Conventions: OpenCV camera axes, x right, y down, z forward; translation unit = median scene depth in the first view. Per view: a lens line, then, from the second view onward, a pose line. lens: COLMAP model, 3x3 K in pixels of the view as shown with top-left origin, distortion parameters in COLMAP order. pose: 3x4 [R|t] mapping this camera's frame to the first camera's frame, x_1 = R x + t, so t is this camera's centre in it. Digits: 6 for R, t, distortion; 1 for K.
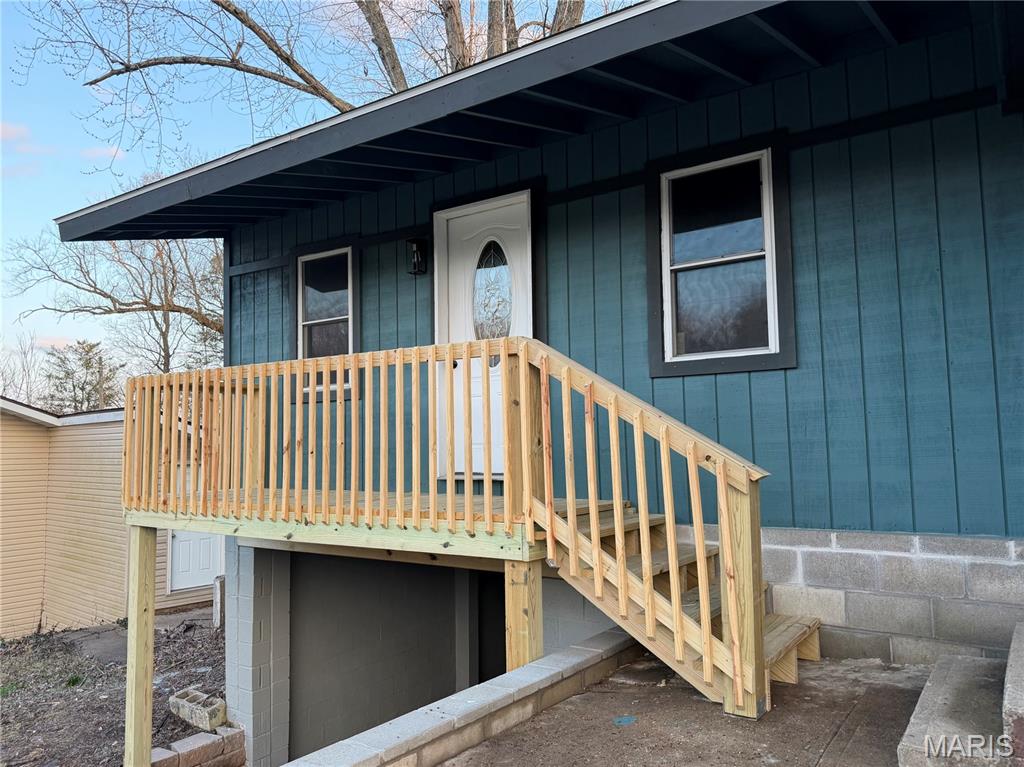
lens RADIAL K [[724.6, 0, 513.5], [0, 724.6, 382.1], [0, 0, 1]] dist [0.034067, -0.046795]
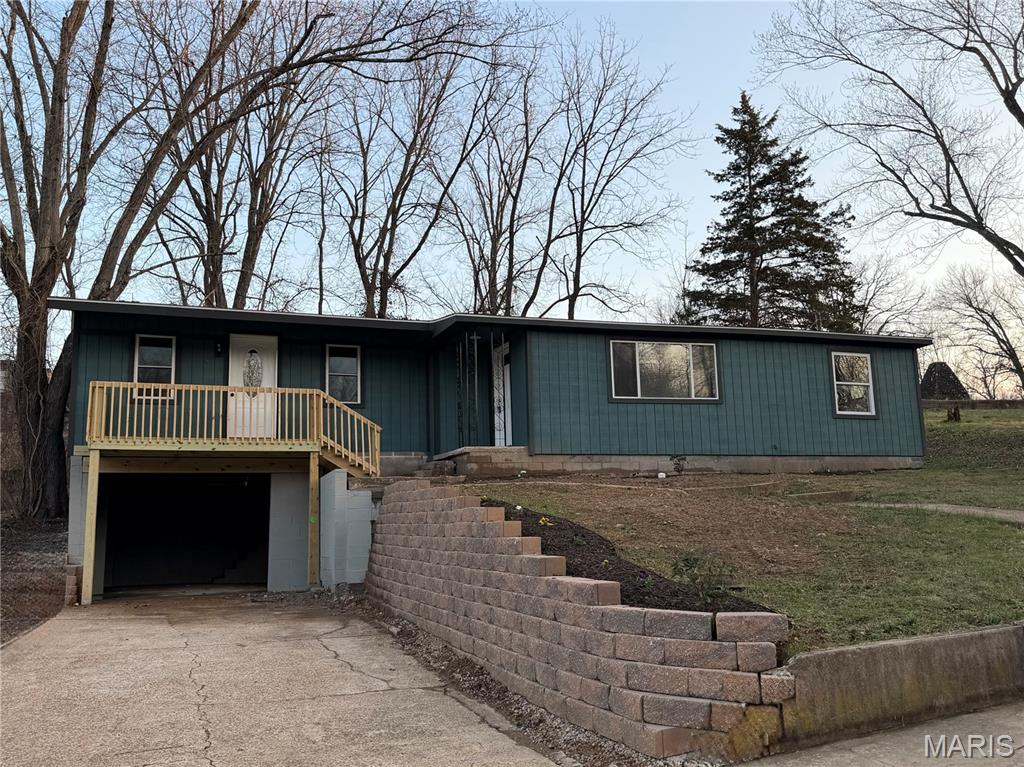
lens RADIAL K [[906.8, 0, 511.2], [0, 906.8, 394.1], [0, 0, 1]] dist [0.138160, -0.031905]
pose [[0.554103, 0.134917, 0.821442, -2.888592], [-0.049903, 0.990388, -0.129004, 0.449550], [-0.830951, 0.030489, 0.555510, -2.086711]]
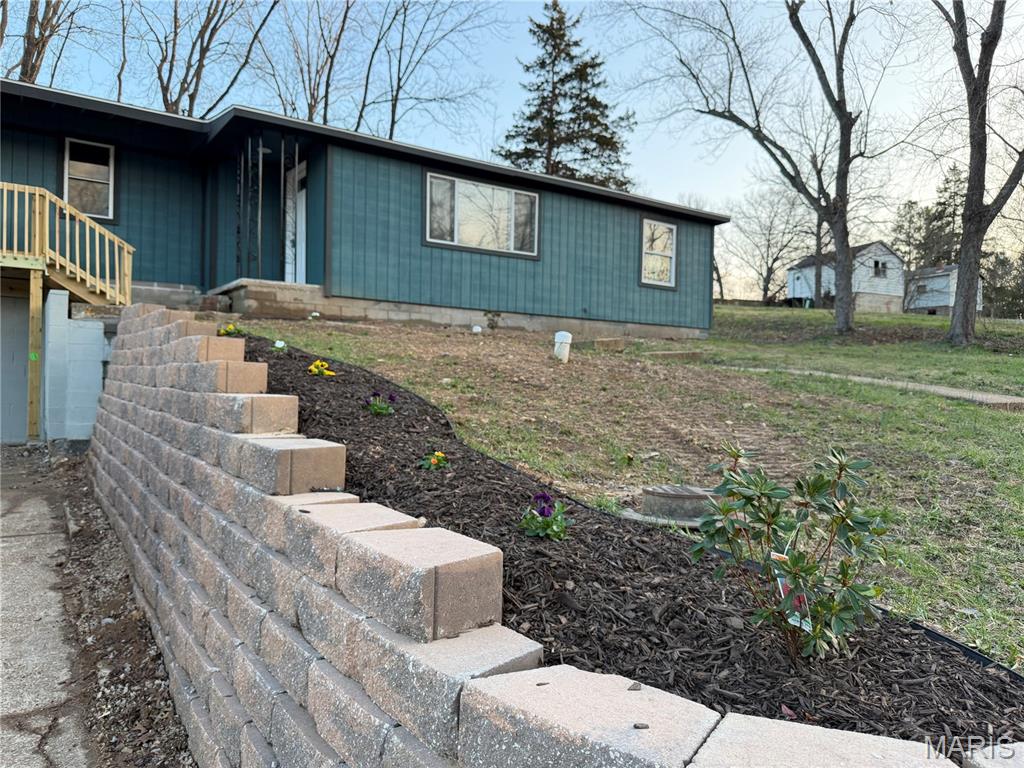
lens RADIAL K [[724.6, 0, 515.1], [0, 724.6, 390.5], [0, 0, 1]] dist [0.034067, -0.046795]
pose [[0.320875, 0.028133, 0.946704, -1.828012], [-0.096441, 0.995334, 0.003109, 0.469195], [-0.942199, -0.092299, 0.322091, -1.484411]]
